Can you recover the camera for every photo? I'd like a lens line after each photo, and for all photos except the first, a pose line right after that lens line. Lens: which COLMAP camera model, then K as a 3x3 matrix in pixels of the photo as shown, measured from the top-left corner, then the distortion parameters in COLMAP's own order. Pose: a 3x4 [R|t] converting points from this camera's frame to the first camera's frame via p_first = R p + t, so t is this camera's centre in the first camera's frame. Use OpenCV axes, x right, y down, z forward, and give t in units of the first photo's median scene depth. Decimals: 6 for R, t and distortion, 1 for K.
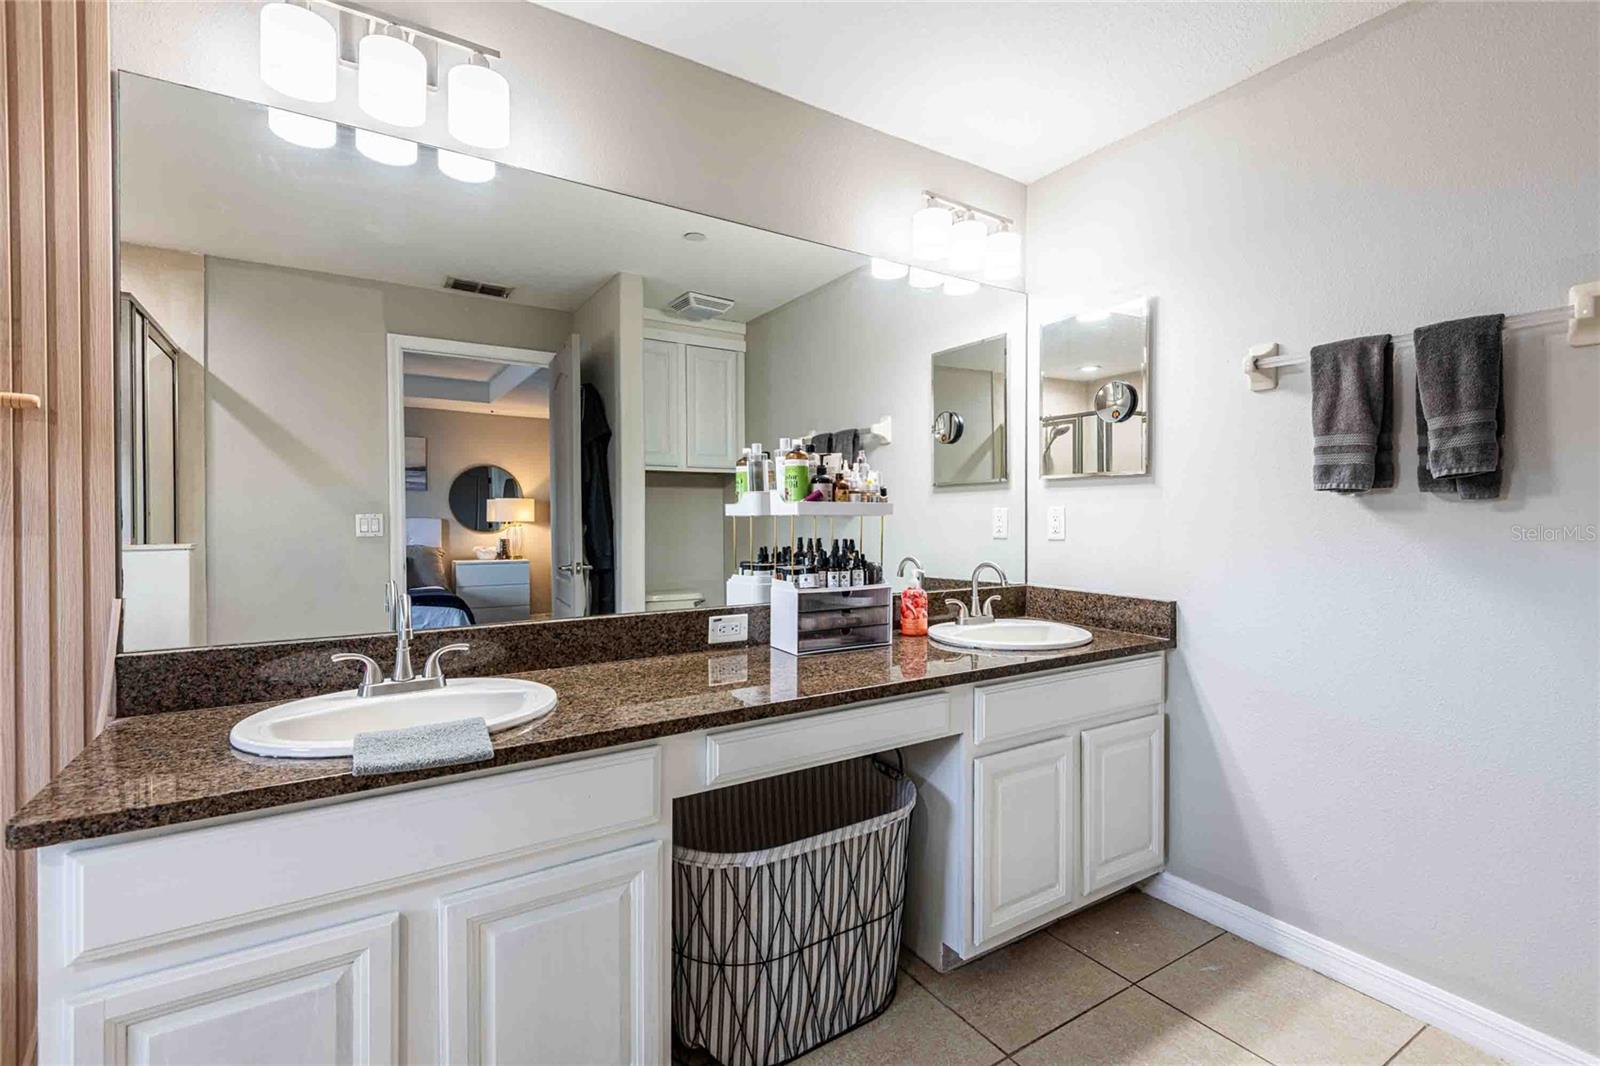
lens RADIAL K [[726.3, 0, 808.4], [0, 726.3, 519.1], [0, 0, 1]] dist [0.018713, -0.013207]
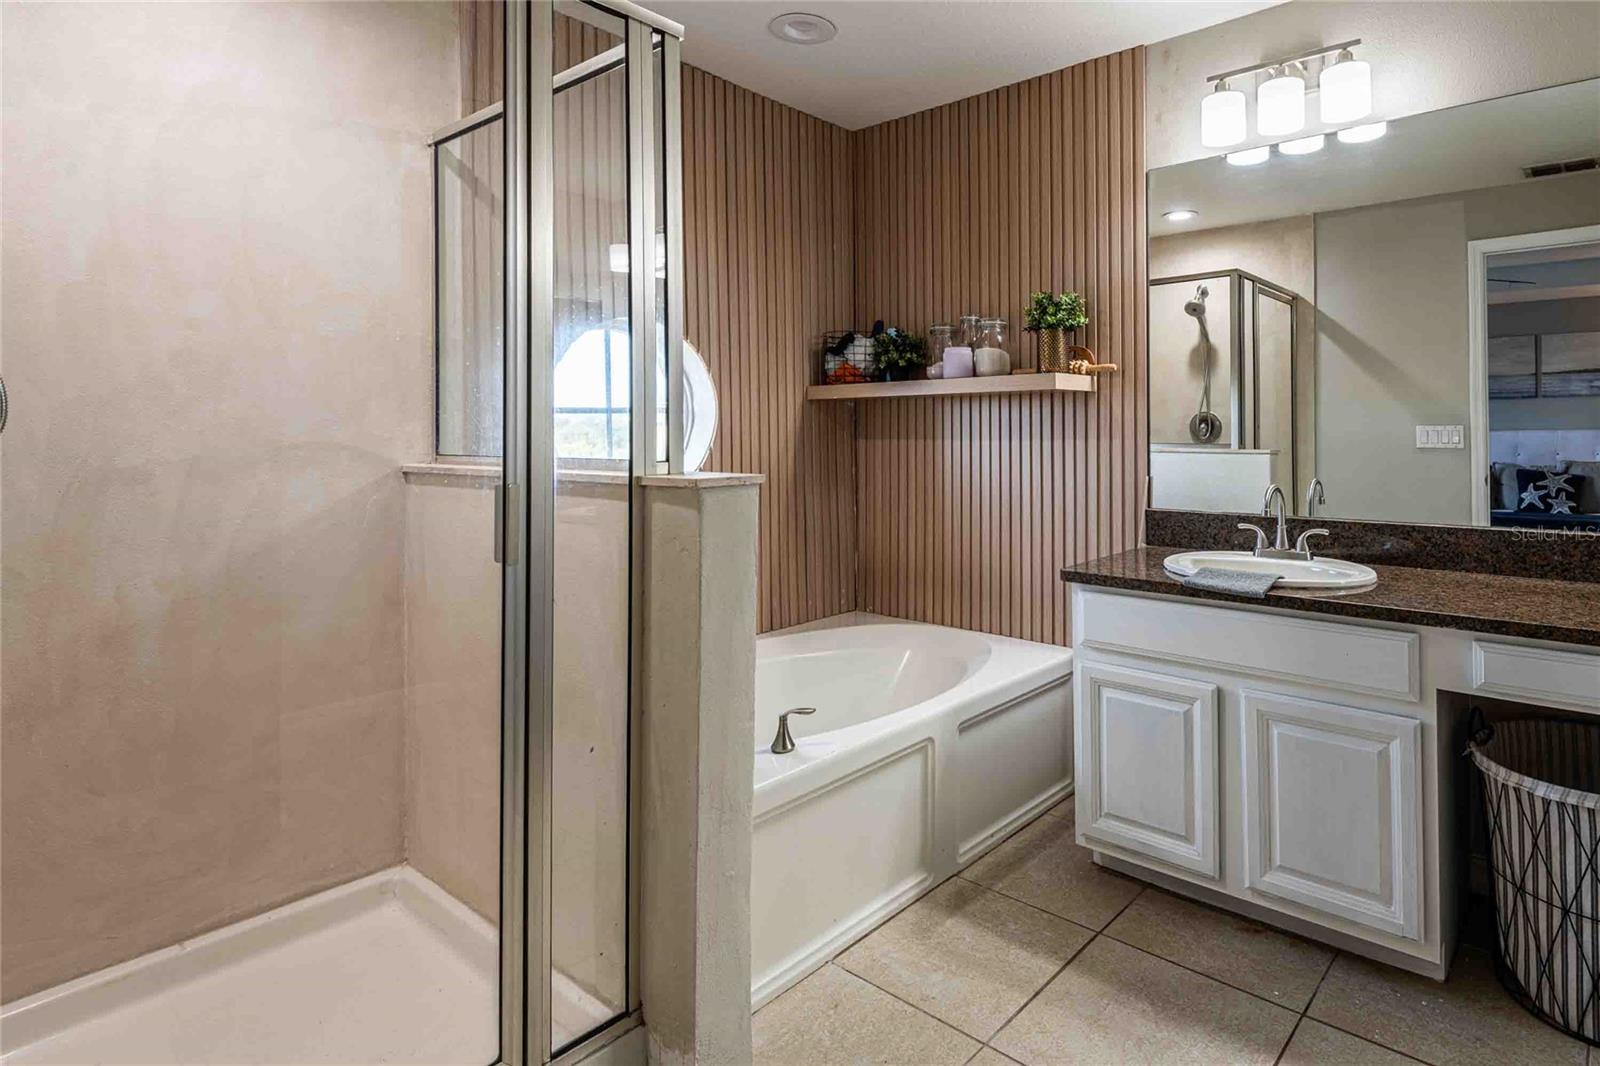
lens RADIAL K [[861.5, 0, 951.6], [0, 861.5, 420.5], [0, 0, 1]] dist [0.028056, -0.002633]
pose [[0.330559, -0.011077, -0.943720, 0.665541], [-0.000942, 0.999927, -0.012066, 0.001554], [0.943785, 0.004878, 0.330525, -0.092783]]
